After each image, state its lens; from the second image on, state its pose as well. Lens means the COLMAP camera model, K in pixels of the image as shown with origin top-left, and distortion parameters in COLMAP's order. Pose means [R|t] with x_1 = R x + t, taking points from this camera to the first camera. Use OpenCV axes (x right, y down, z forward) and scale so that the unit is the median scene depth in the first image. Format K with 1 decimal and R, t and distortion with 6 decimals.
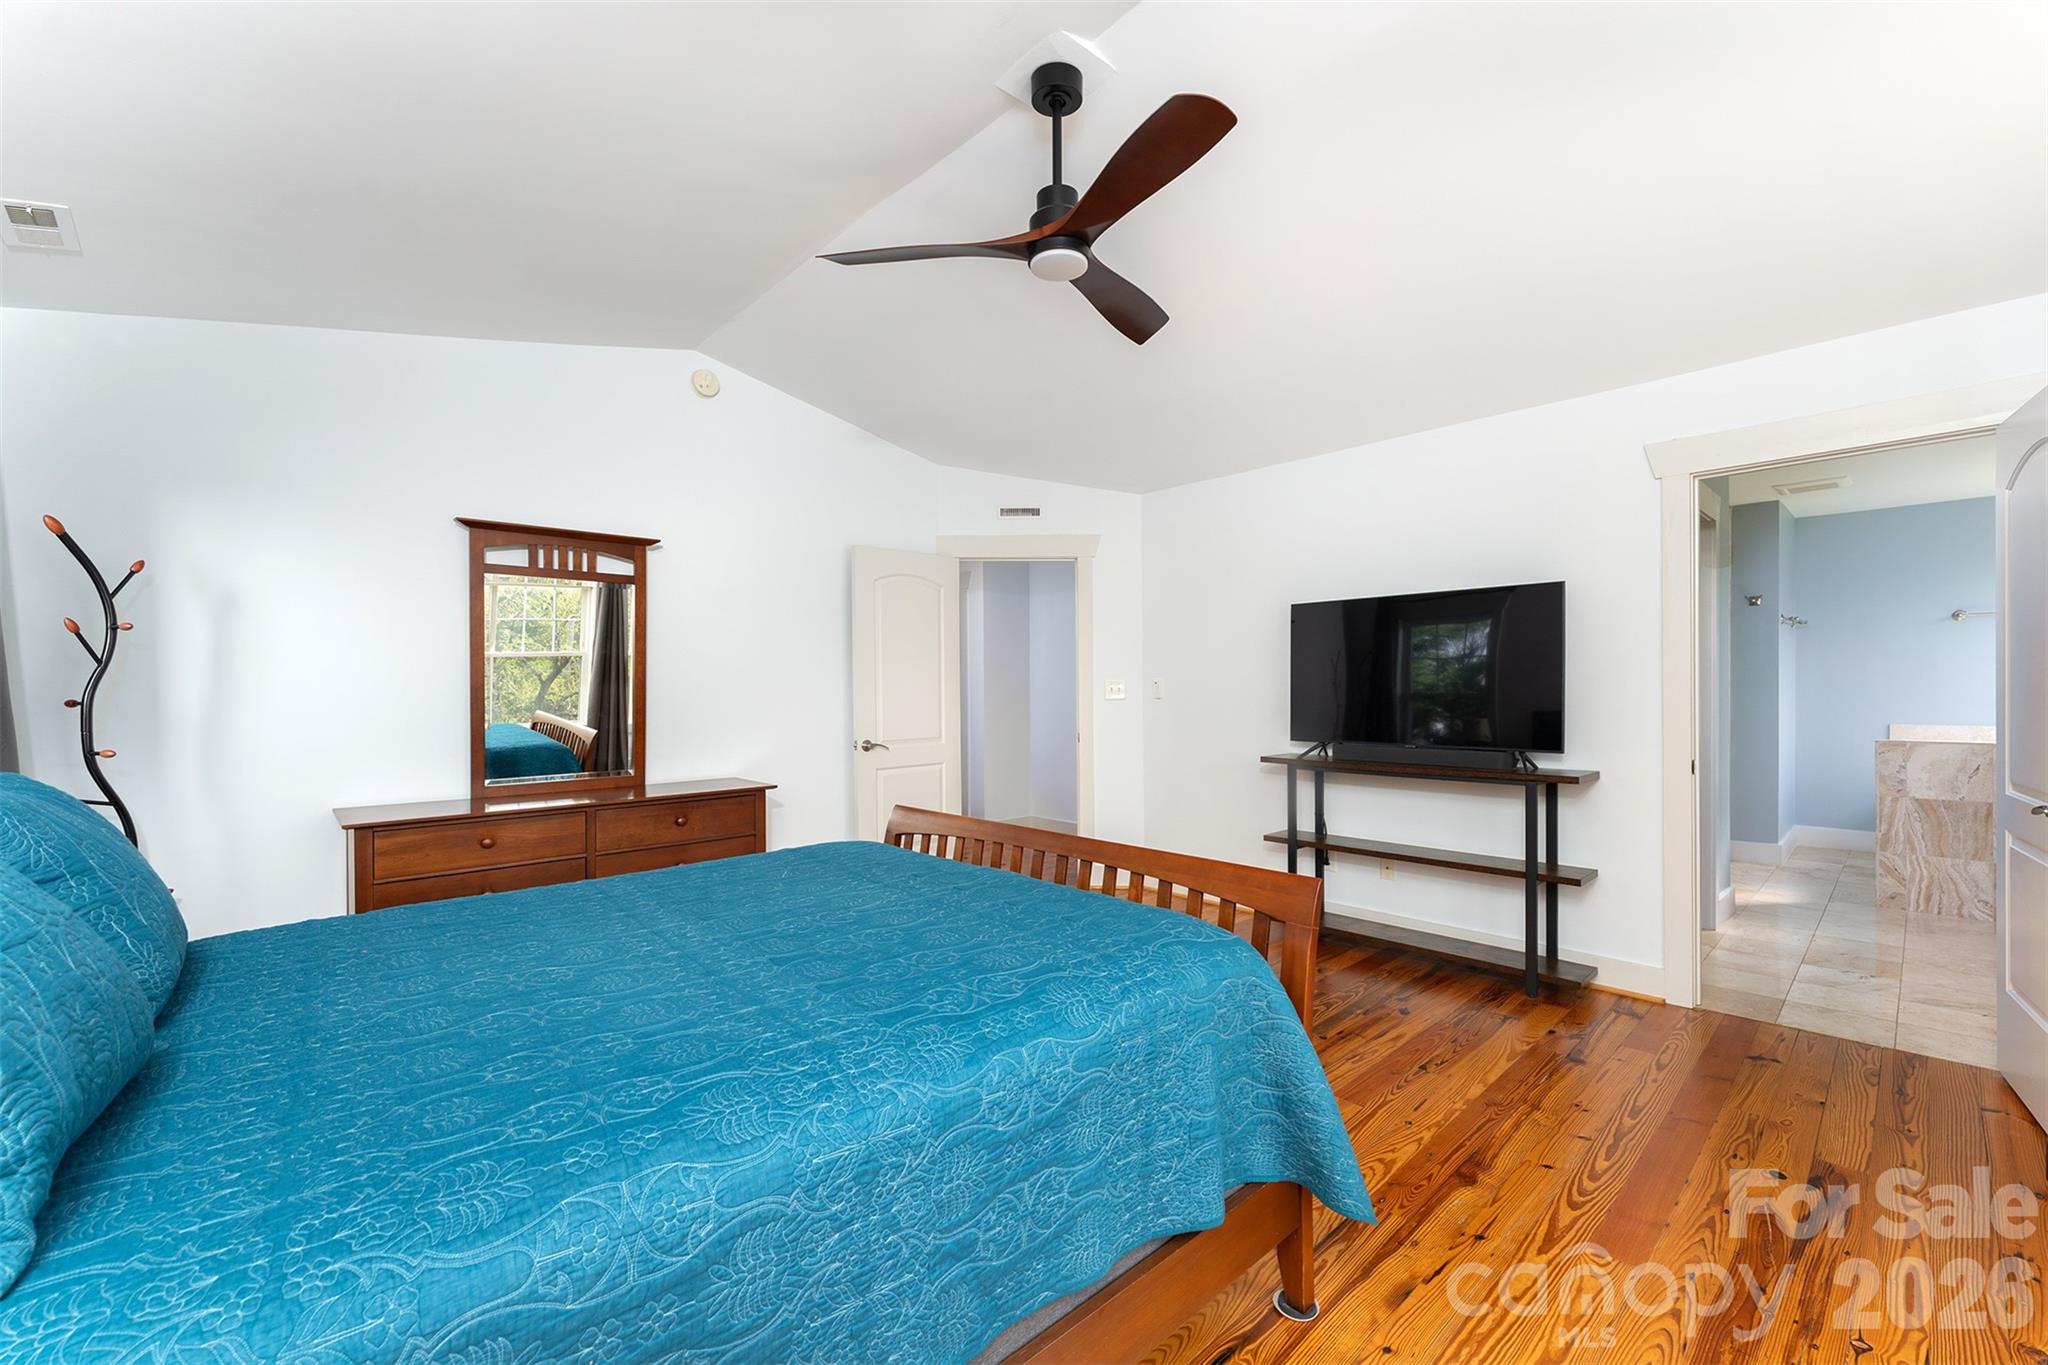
lens RADIAL K [[840.0, 0, 1024.1], [0, 840.0, 686.1], [0, 0, 1]] dist [-0.000962, -0.000005]
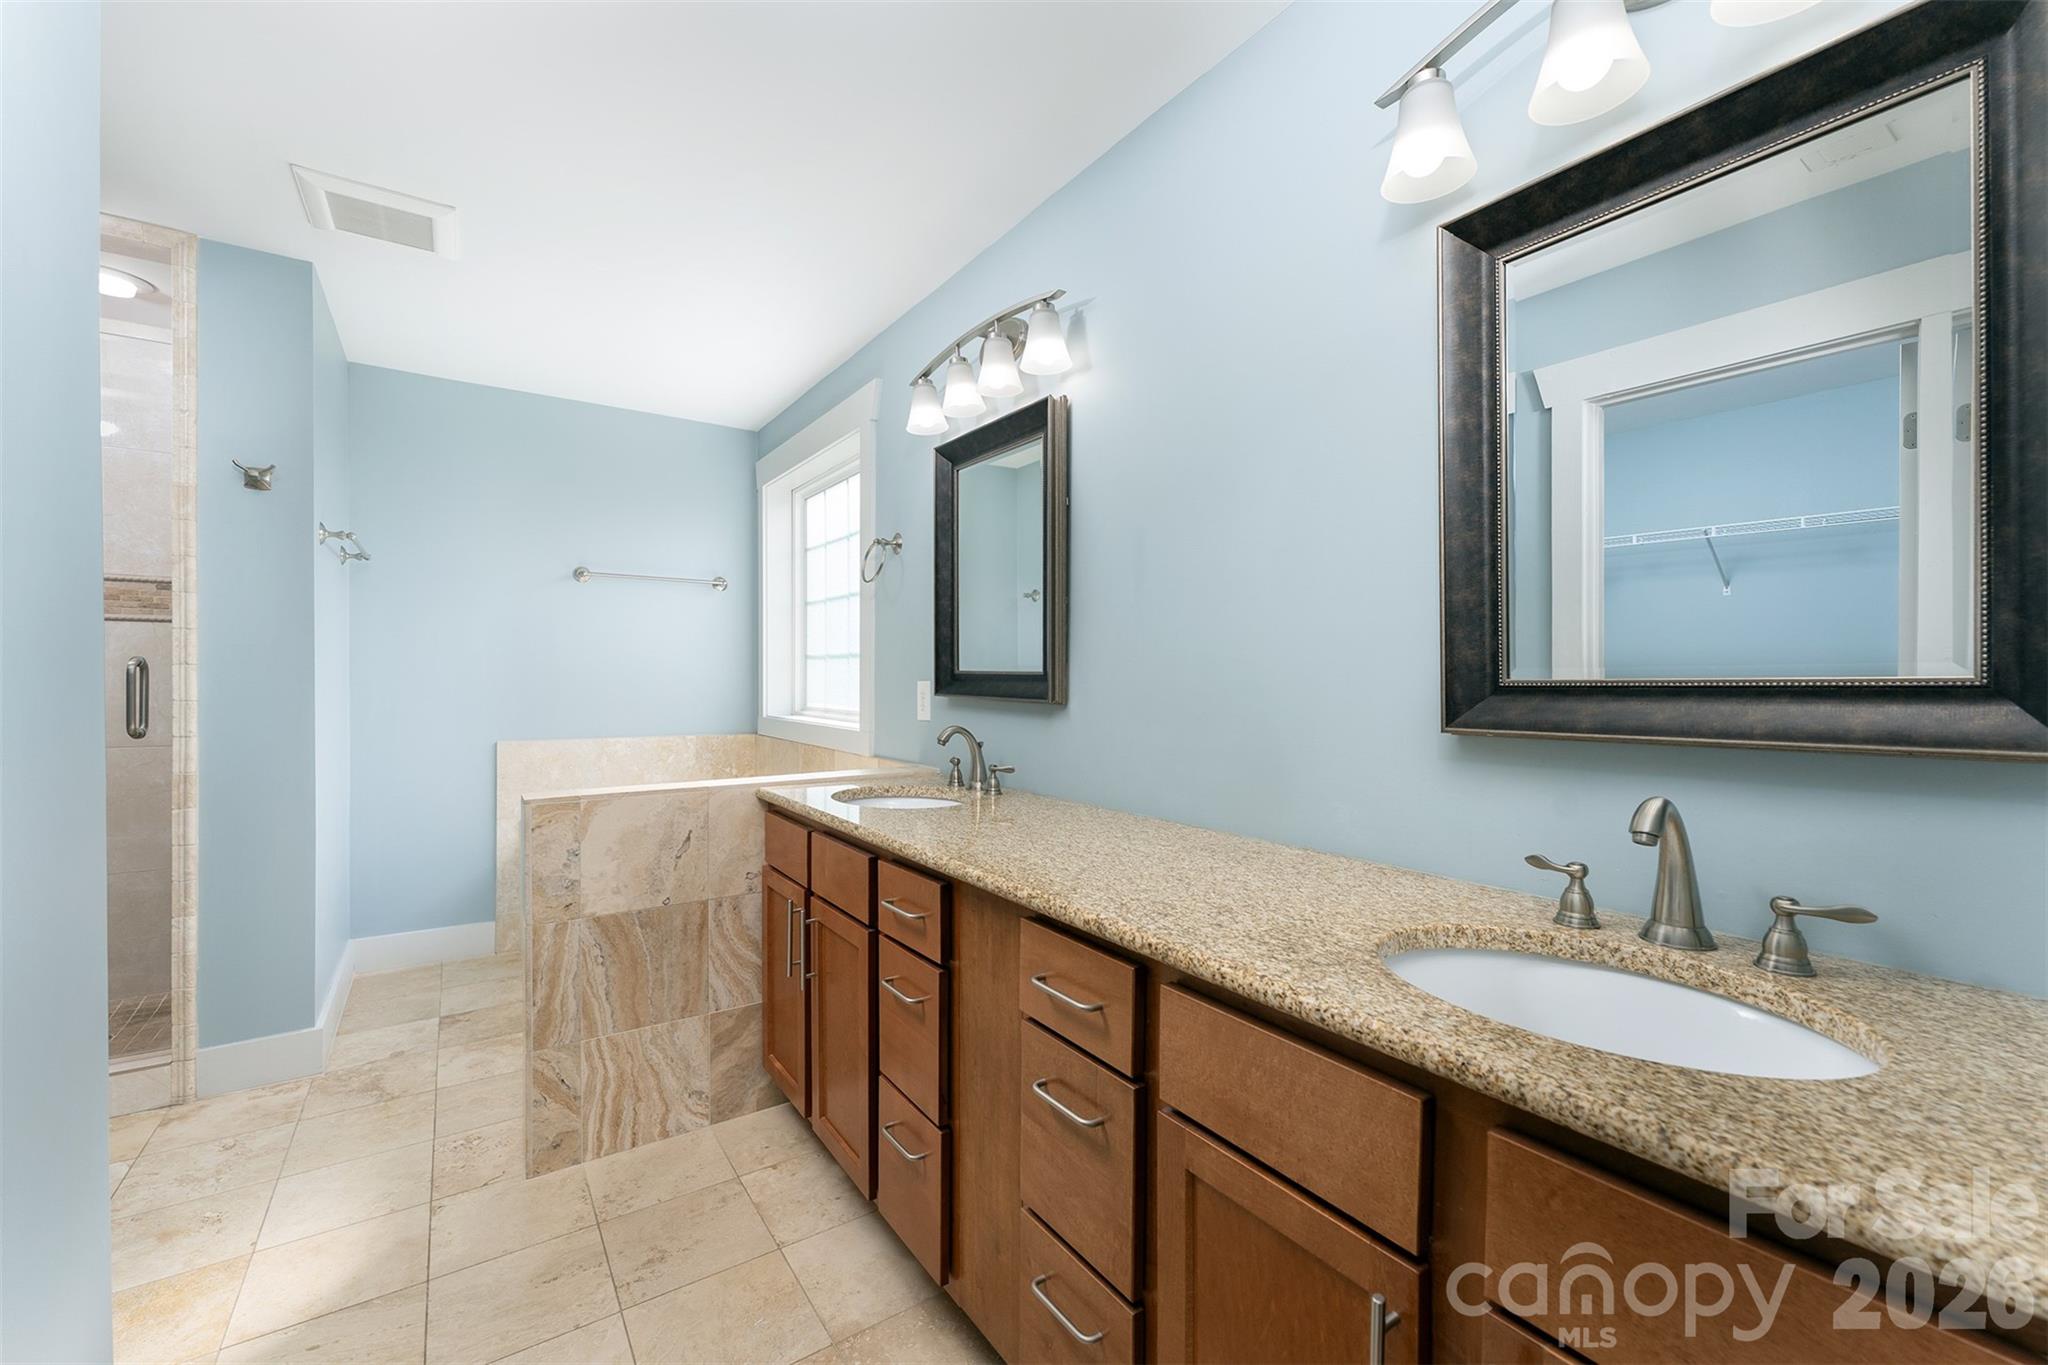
lens RADIAL K [[840.0, 0, 1024.9], [0, 840.0, 683.8], [0, 0, 1]] dist [-0.000962, -0.000005]
pose [[0.143792, 0.000659, 0.989608, 0.634024], [0.001749, 0.999998, -0.000920, 0.004432], [-0.989606, 0.001863, 0.143791, 0.696301]]
